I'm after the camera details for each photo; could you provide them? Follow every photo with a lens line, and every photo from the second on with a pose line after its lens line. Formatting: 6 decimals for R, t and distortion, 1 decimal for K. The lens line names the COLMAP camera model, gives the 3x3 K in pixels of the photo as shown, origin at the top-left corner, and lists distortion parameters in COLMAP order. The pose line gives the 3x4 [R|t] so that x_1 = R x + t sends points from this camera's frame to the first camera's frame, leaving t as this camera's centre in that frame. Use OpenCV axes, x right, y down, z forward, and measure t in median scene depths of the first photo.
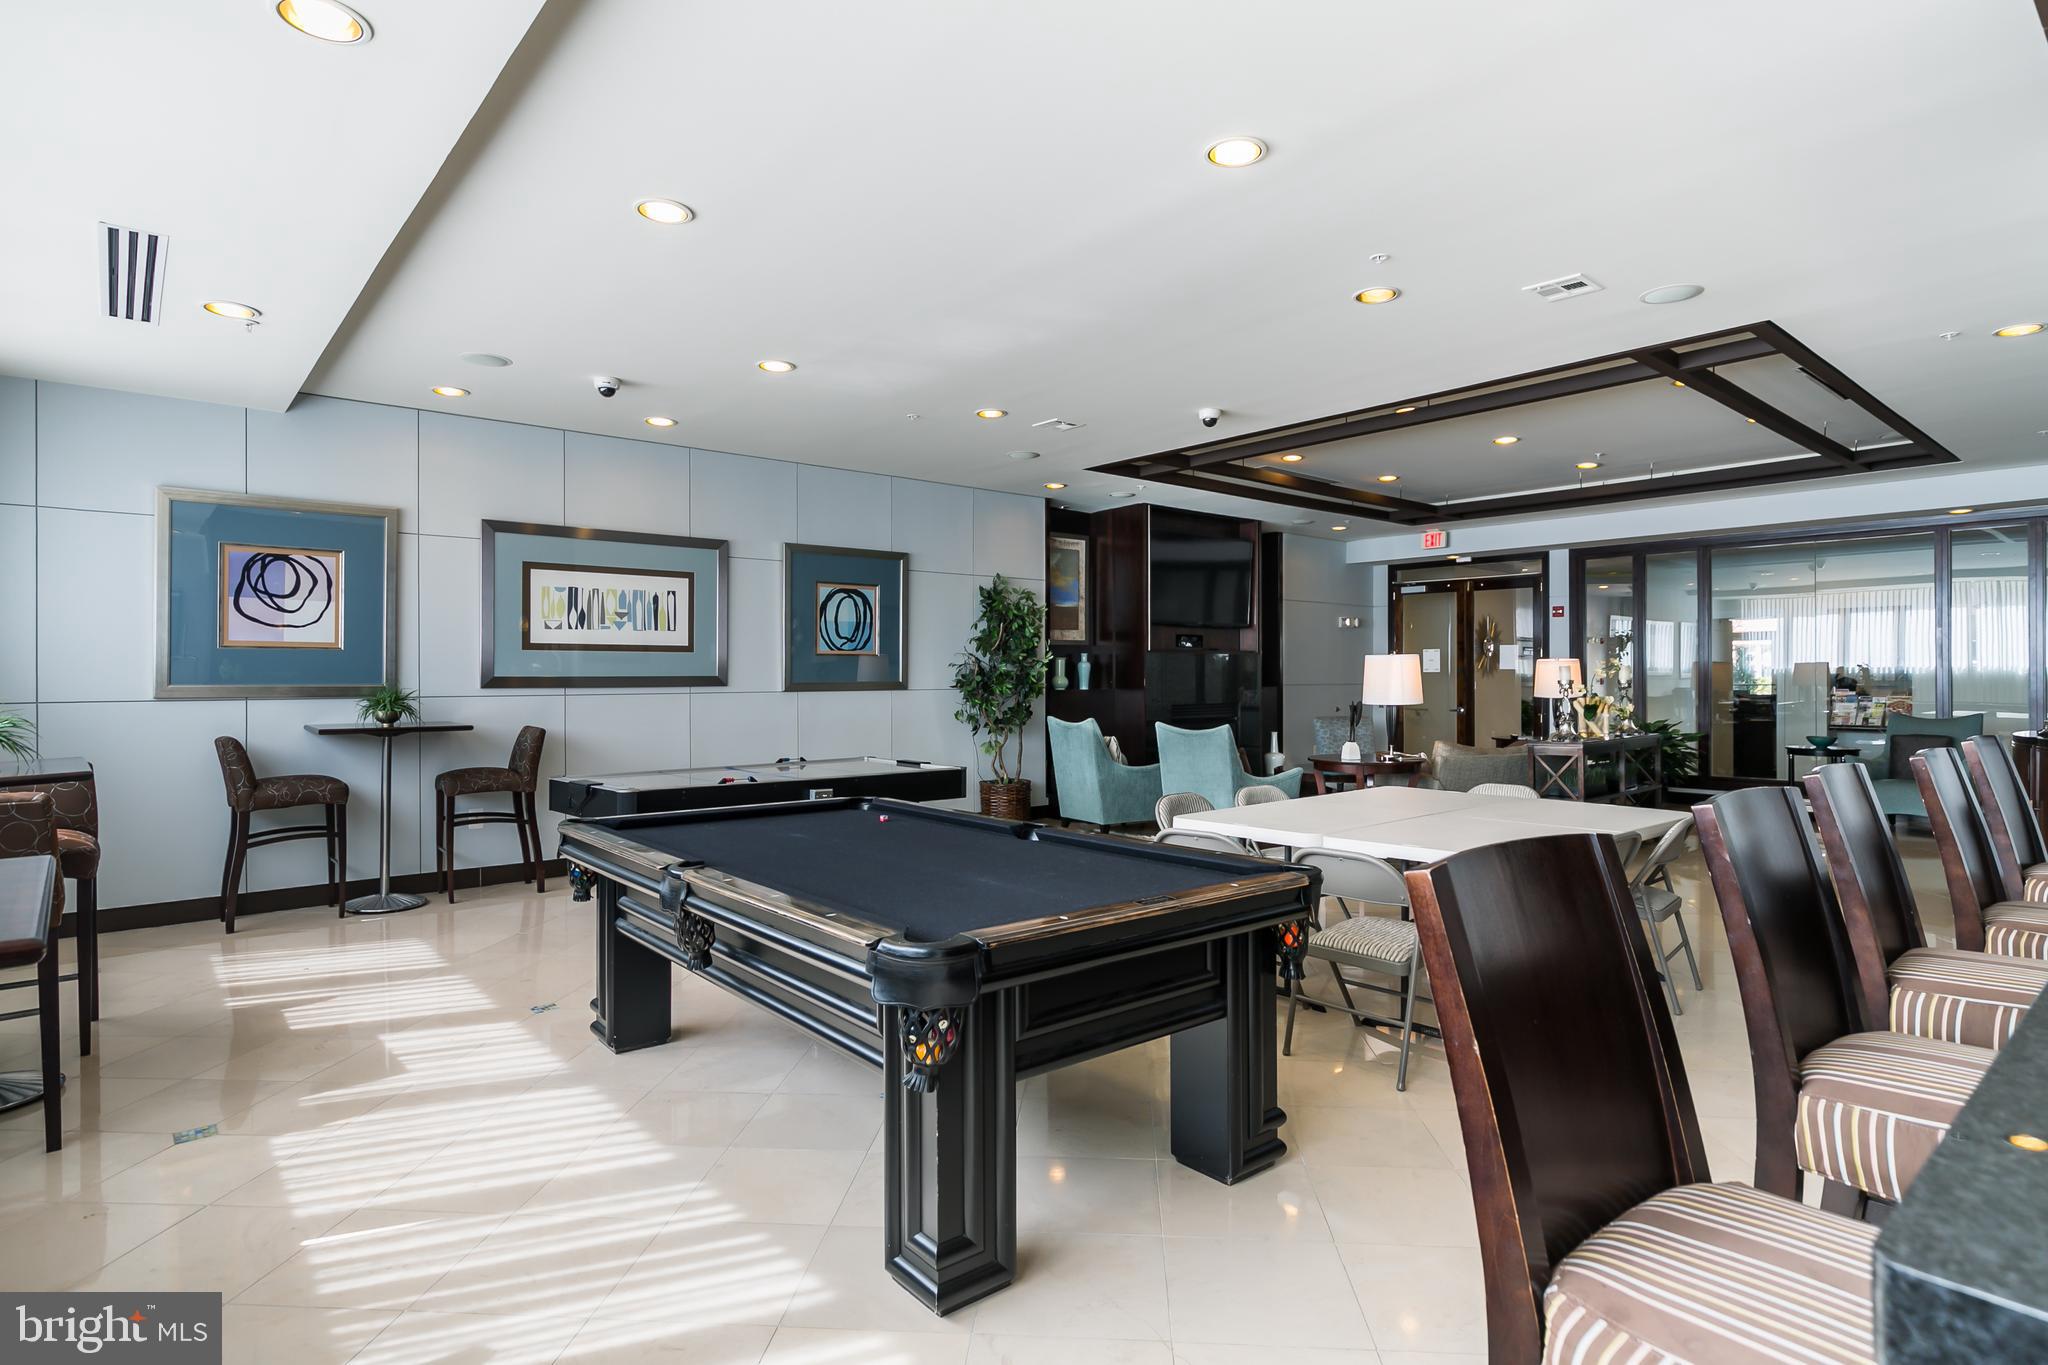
lens RADIAL K [[1050.6, 0, 1011.4], [0, 1050.6, 678.5], [0, 0, 1]] dist [-0.011710, 0.002766]
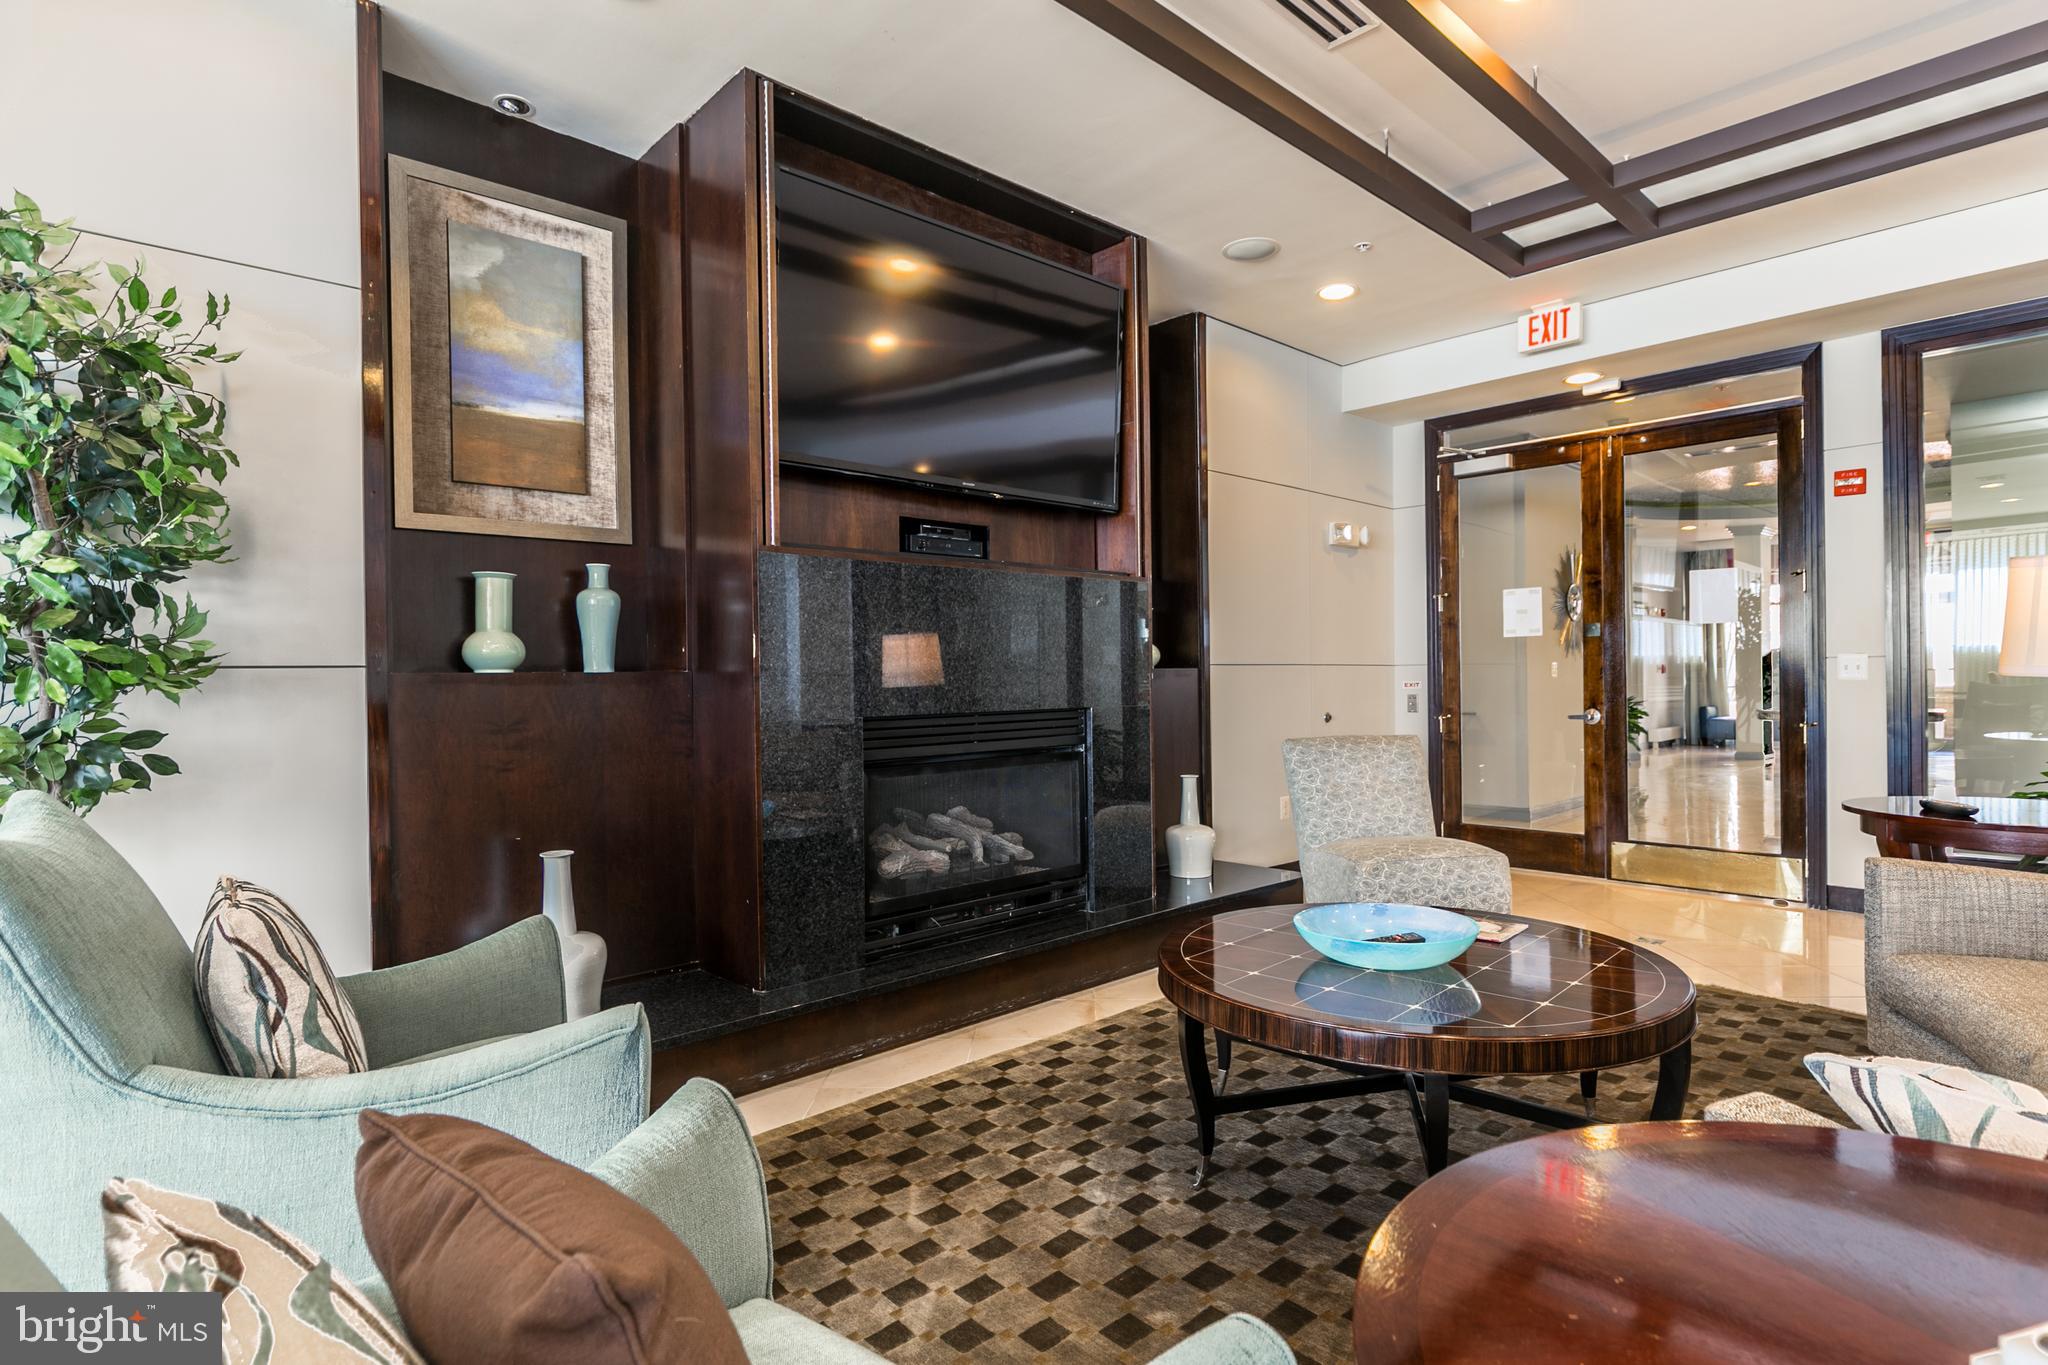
lens RADIAL K [[1050.6, 0, 1025.2], [0, 1050.6, 683.0], [0, 0, 1]] dist [-0.011710, 0.002766]
pose [[0.998383, -0.009850, 0.055978, 0.269508], [0.009725, 0.999950, 0.002518, 0.020272], [-0.056000, -0.001969, 0.998429, 0.971057]]
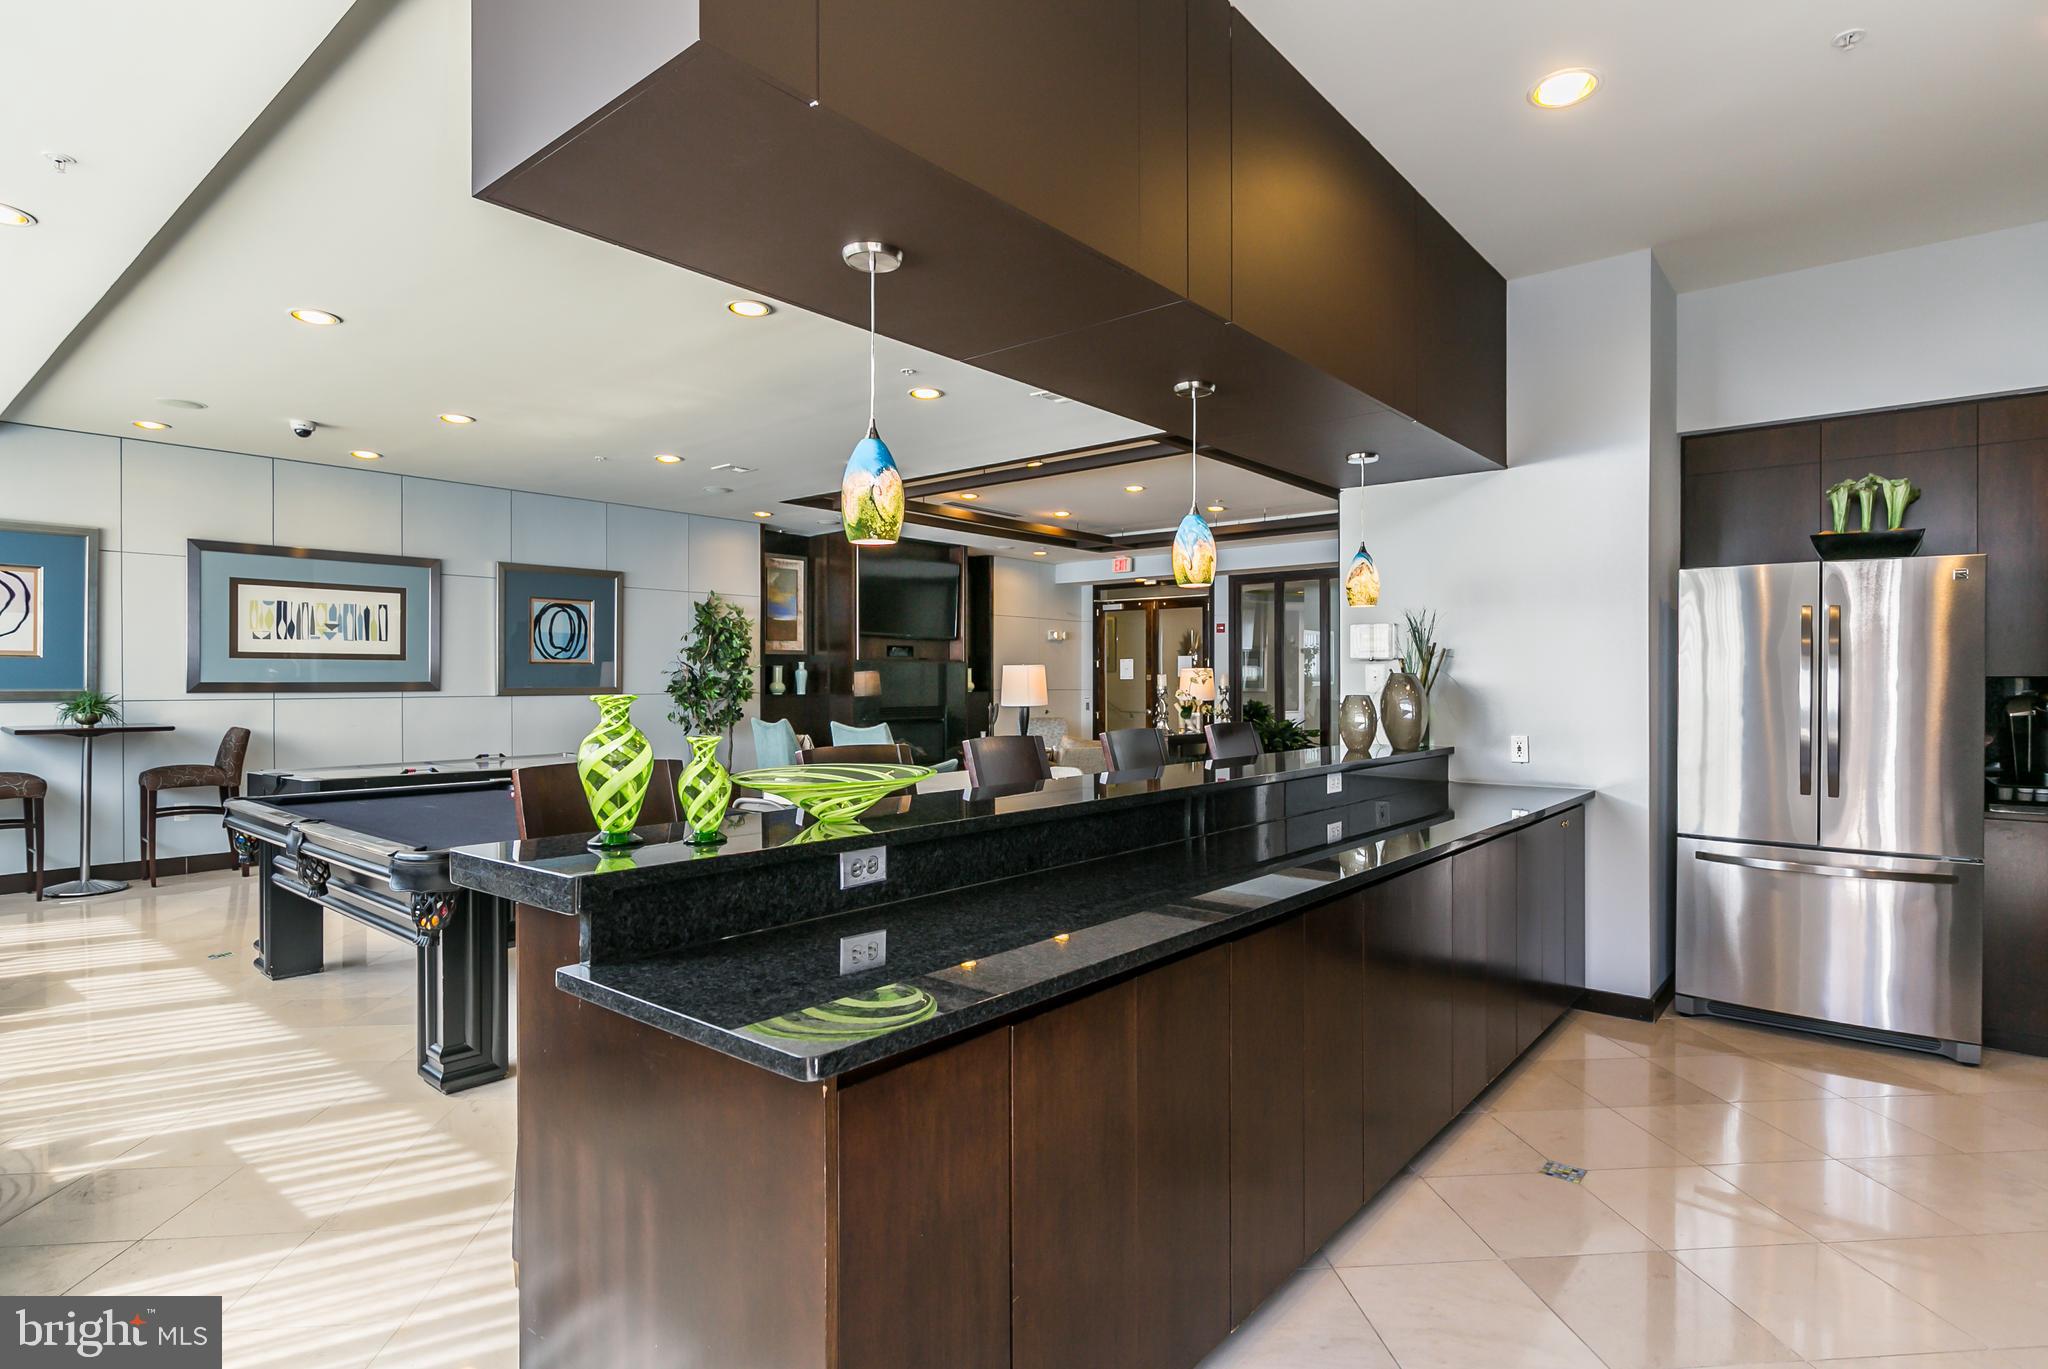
lens RADIAL K [[1050.6, 0, 1012.7], [0, 1050.6, 686.5], [0, 0, 1]] dist [-0.011710, 0.002766]
pose [[0.986244, 0.000865, 0.165296, 0.155698], [-0.001257, 0.999997, 0.002263, -0.000803], [-0.165293, -0.002440, 0.986241, -0.206869]]
